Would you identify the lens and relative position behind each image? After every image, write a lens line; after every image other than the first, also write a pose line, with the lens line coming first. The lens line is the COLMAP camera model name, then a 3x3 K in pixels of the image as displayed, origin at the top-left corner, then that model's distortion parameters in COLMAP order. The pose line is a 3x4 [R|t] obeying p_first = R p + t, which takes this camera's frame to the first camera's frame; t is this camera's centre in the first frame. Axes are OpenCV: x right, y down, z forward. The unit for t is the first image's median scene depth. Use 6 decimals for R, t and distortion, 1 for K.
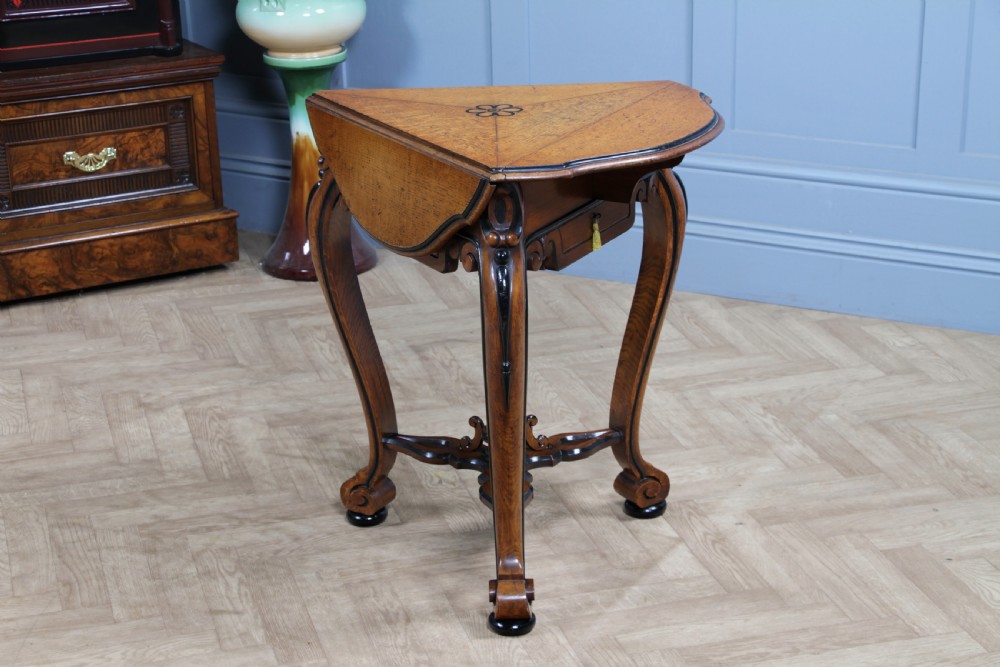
lens RADIAL K [[2136.3, 0, 515.7], [0, 2136.3, 353.3], [0, 0, 1]] dist [0.300683, 0.000000]
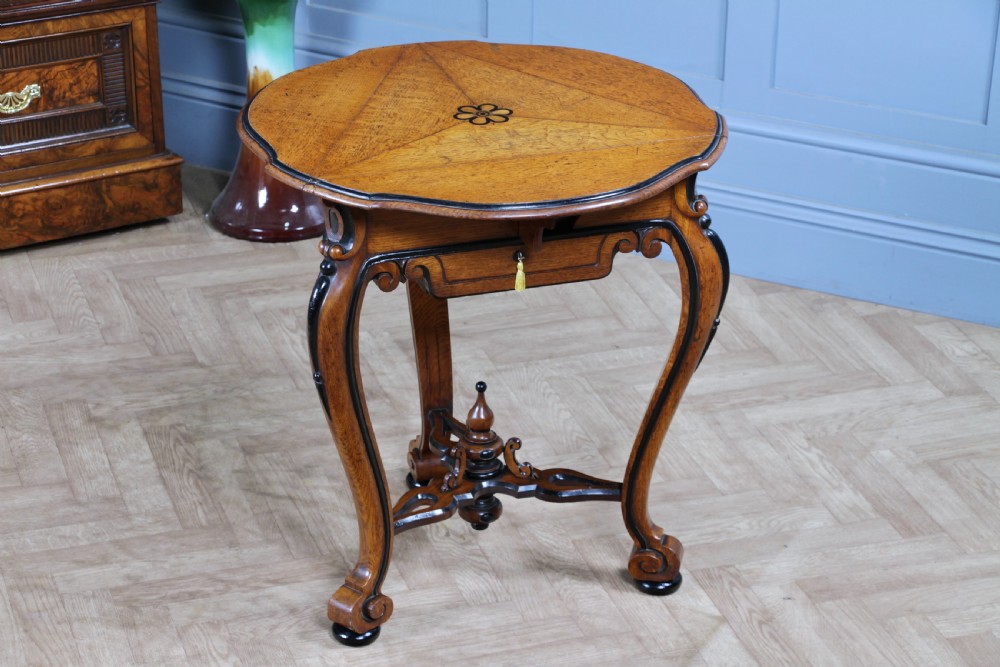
lens RADIAL K [[2725.5, 0, 520.0], [0, 2725.5, 374.4], [0, 0, 1]] dist [0.506965, 0.000000]
pose [[0.998787, 0.016070, 0.046545, -0.053226], [-0.020767, 0.994542, 0.102251, -0.109871], [-0.044648, -0.103094, 0.993669, -0.105889]]
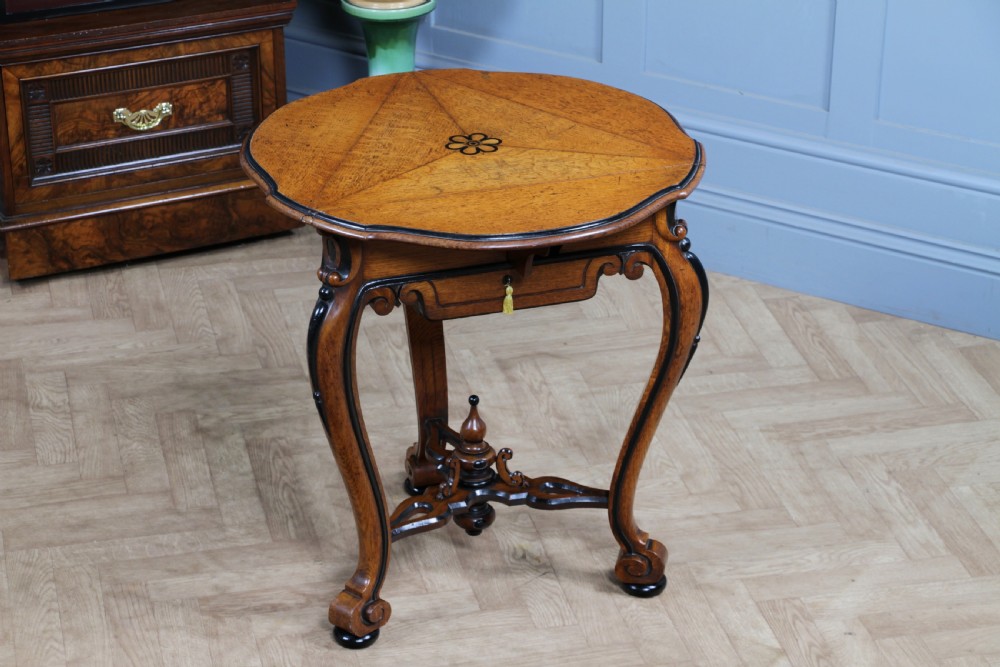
lens RADIAL K [[2725.5, 0, 513.0], [0, 2725.5, 378.1], [0, 0, 1]] dist [0.506965, 0.000000]
pose [[0.998366, 0.045514, -0.034563, -0.002706], [-0.041073, 0.991944, 0.119834, -0.140170], [0.039739, -0.118219, 0.992192, -0.136594]]
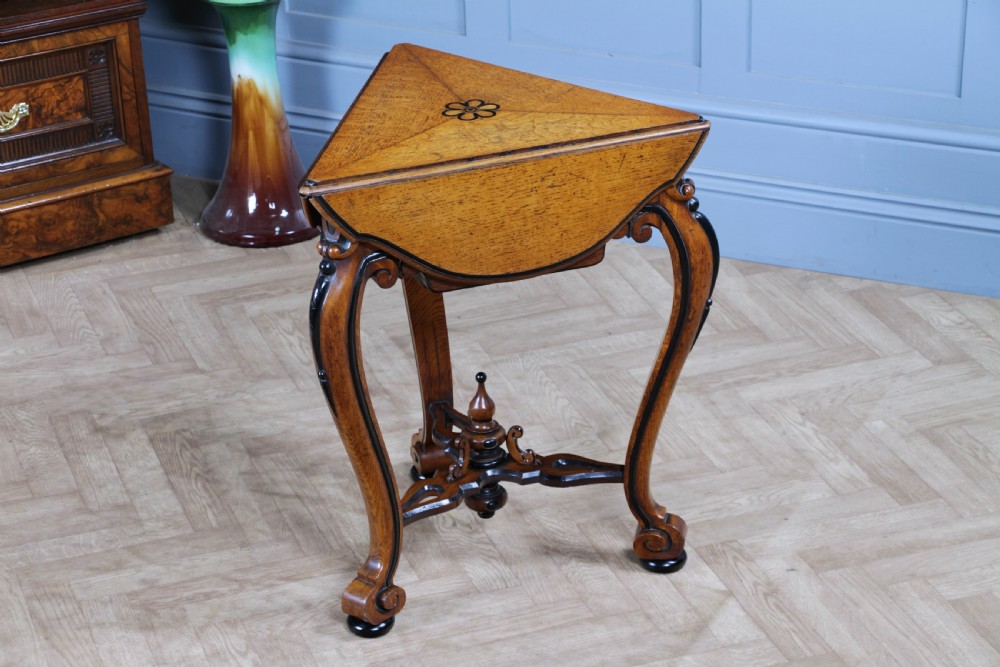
lens RADIAL K [[2725.5, 0, 523.7], [0, 2725.5, 367.9], [0, 0, 1]] dist [0.506965, 0.000000]
pose [[0.997945, -0.032920, 0.054968, -0.060597], [0.027247, 0.994519, 0.100942, -0.108865], [-0.057990, -0.099237, 0.993373, -0.124666]]
